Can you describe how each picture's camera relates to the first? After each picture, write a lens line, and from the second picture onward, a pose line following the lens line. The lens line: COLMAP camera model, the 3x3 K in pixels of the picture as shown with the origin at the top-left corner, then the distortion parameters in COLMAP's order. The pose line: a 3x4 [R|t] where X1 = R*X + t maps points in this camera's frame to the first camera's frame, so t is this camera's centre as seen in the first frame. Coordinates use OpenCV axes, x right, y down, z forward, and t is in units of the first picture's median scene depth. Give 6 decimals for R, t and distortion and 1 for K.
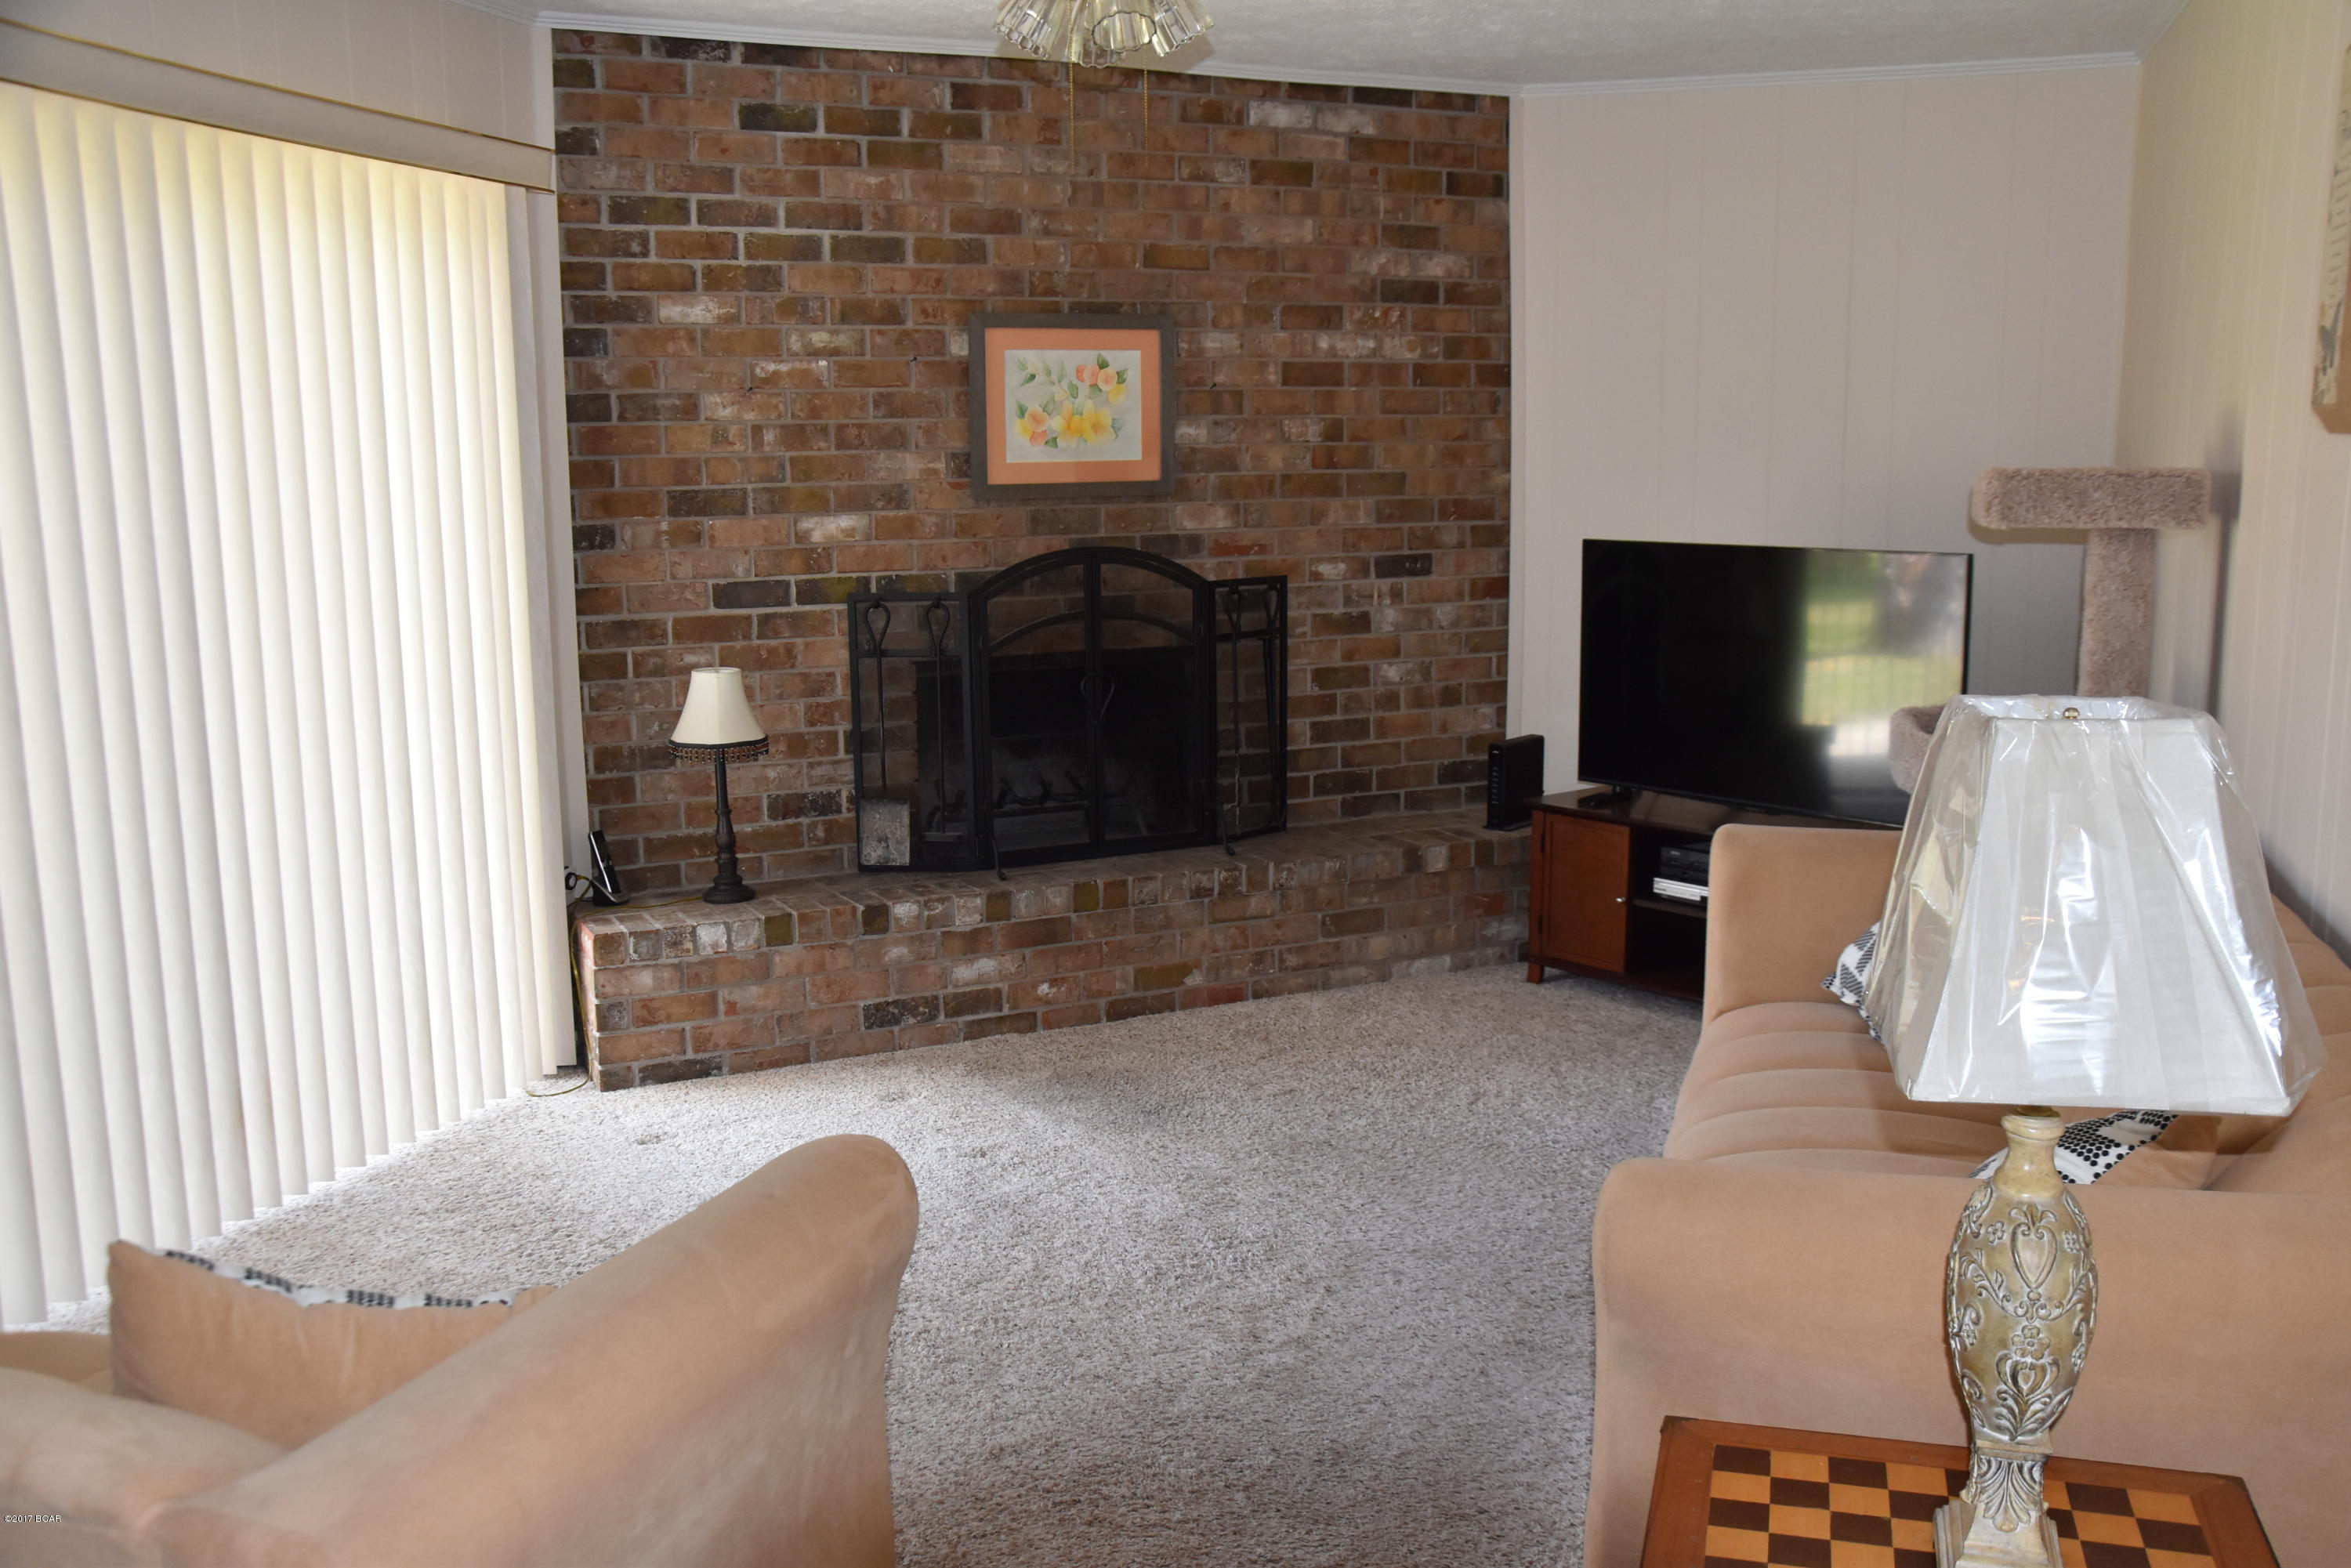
lens RADIAL K [[2088.9, 0, 1175.5], [0, 2088.9, 784.0], [0, 0, 1]] dist [-0.080960, 0.001103]
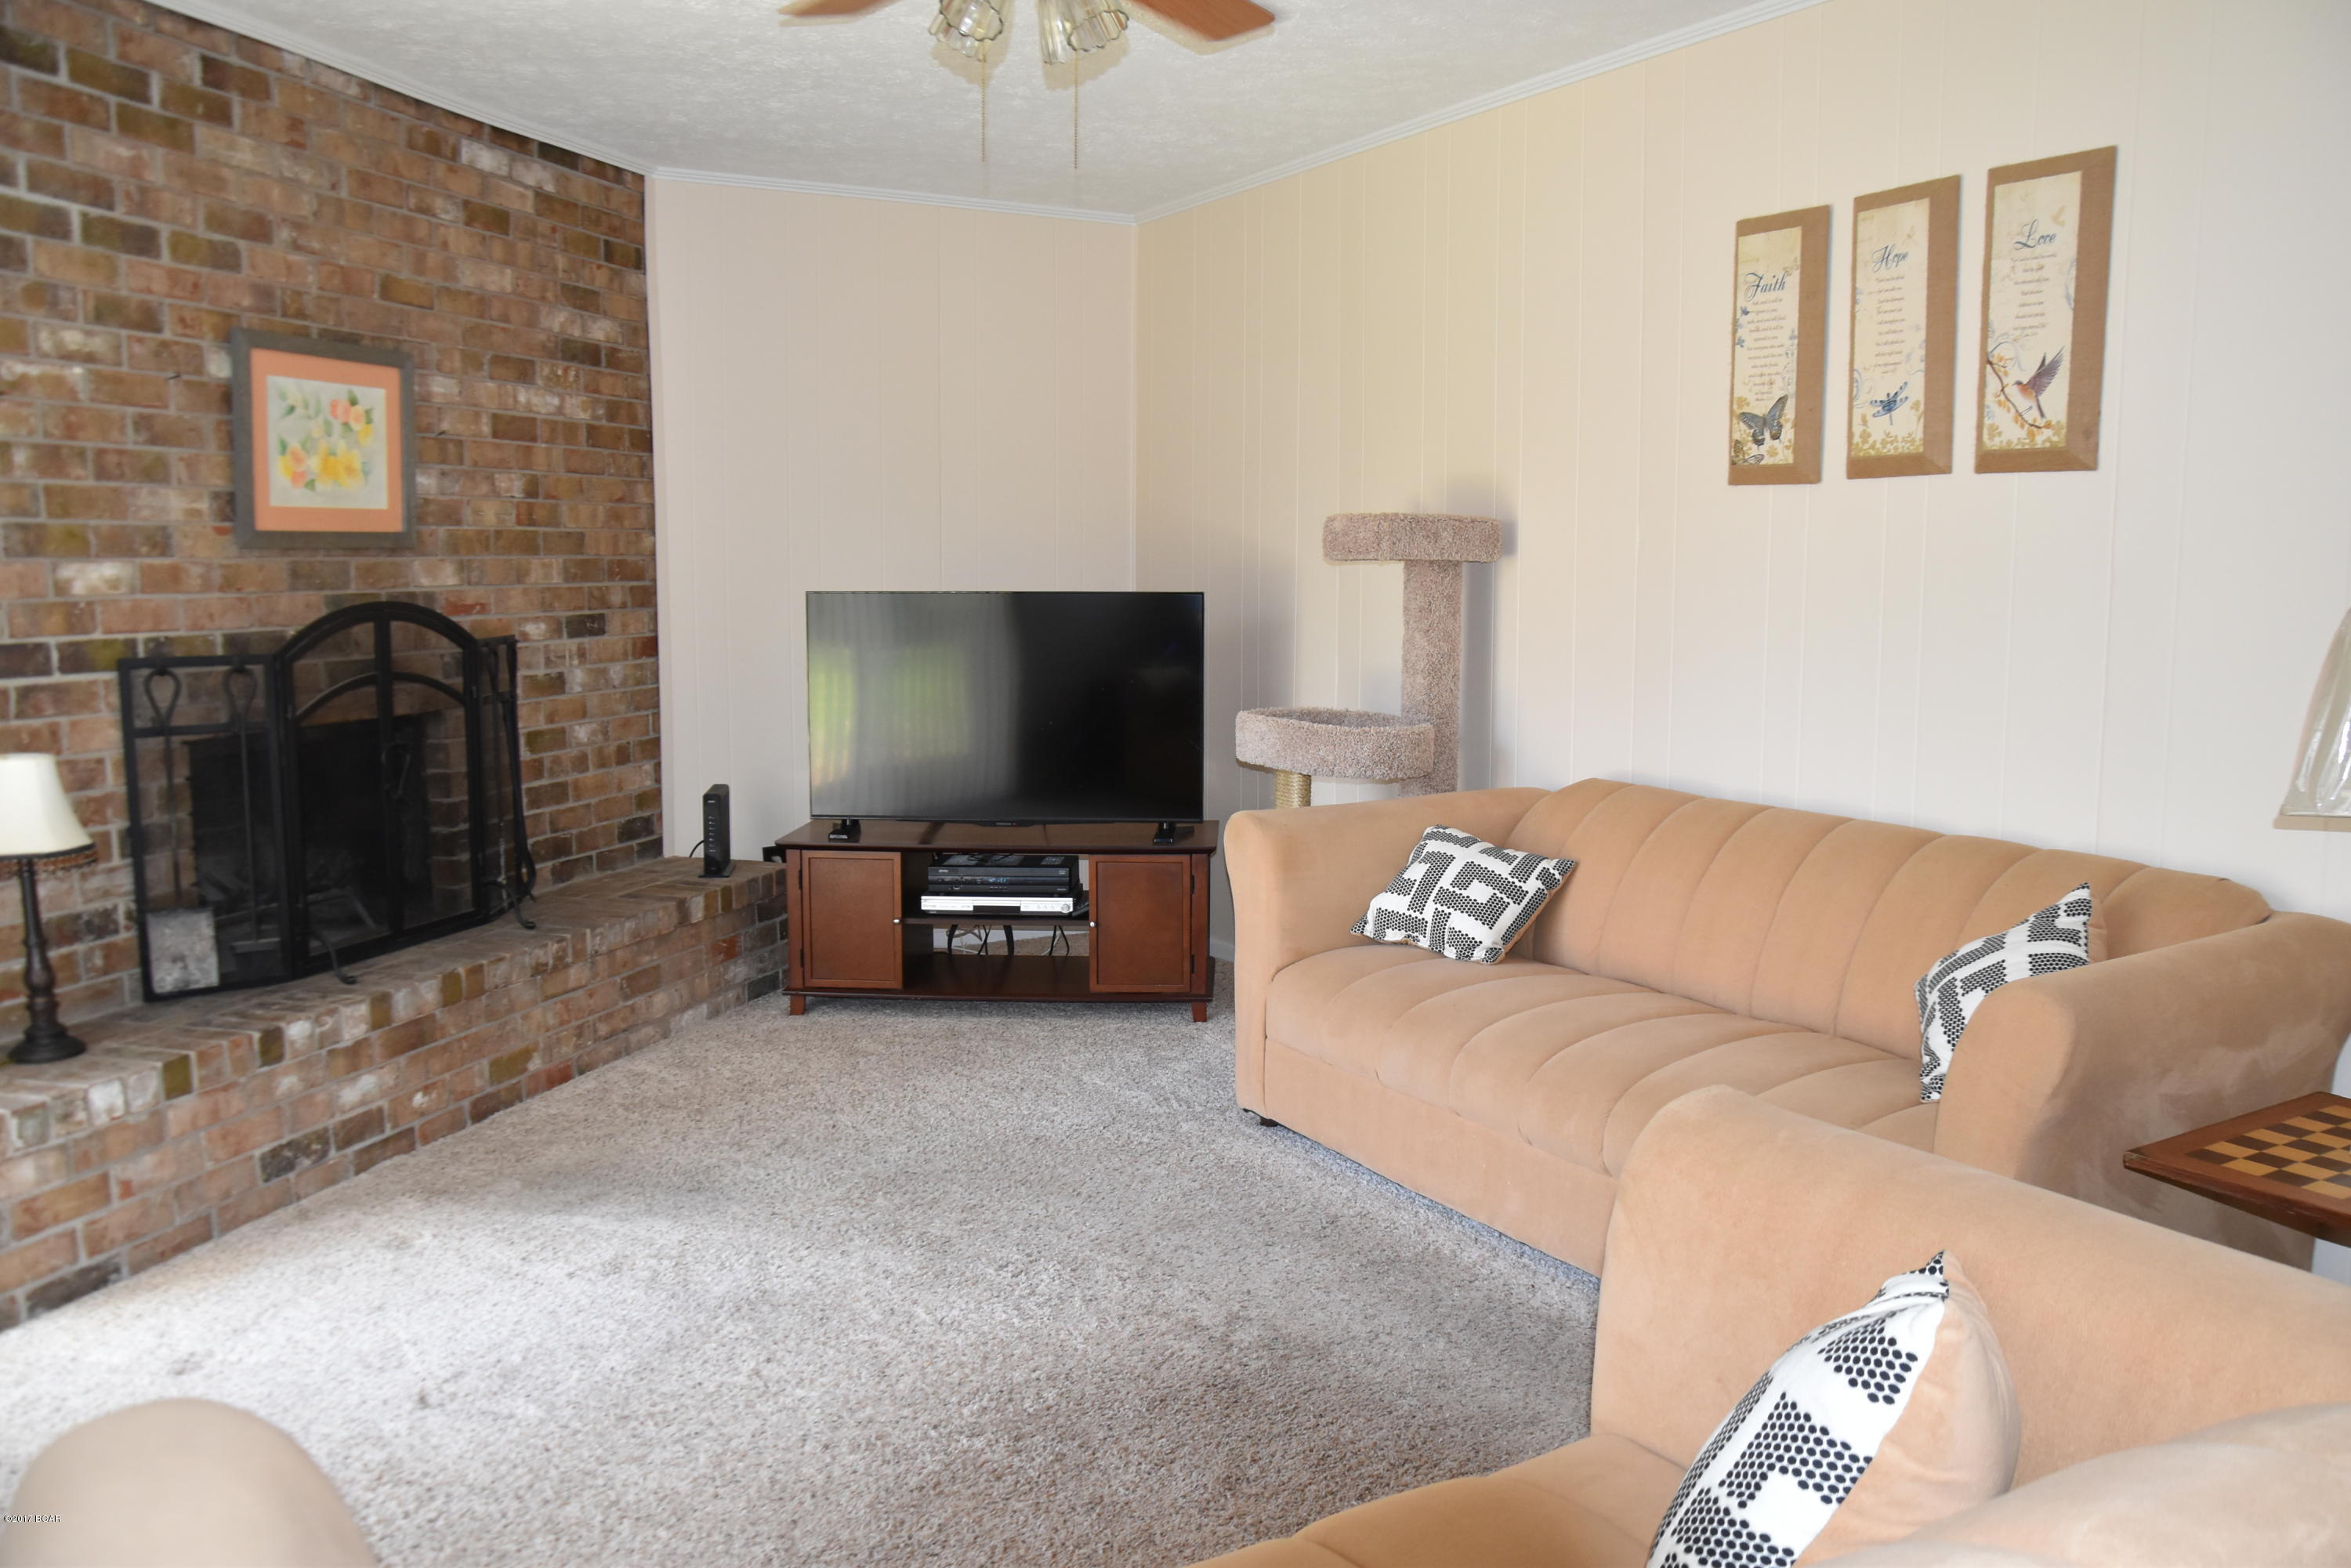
lens RADIAL K [[1840.0, 0, 1186.4], [0, 1840.0, 790.4], [0, 0, 1]] dist [-0.159798, 0.132435]
pose [[0.679206, -0.076038, 0.729999, -0.372373], [0.106462, 0.994307, 0.004514, -0.000037], [-0.726186, 0.074651, 0.683434, 0.234185]]
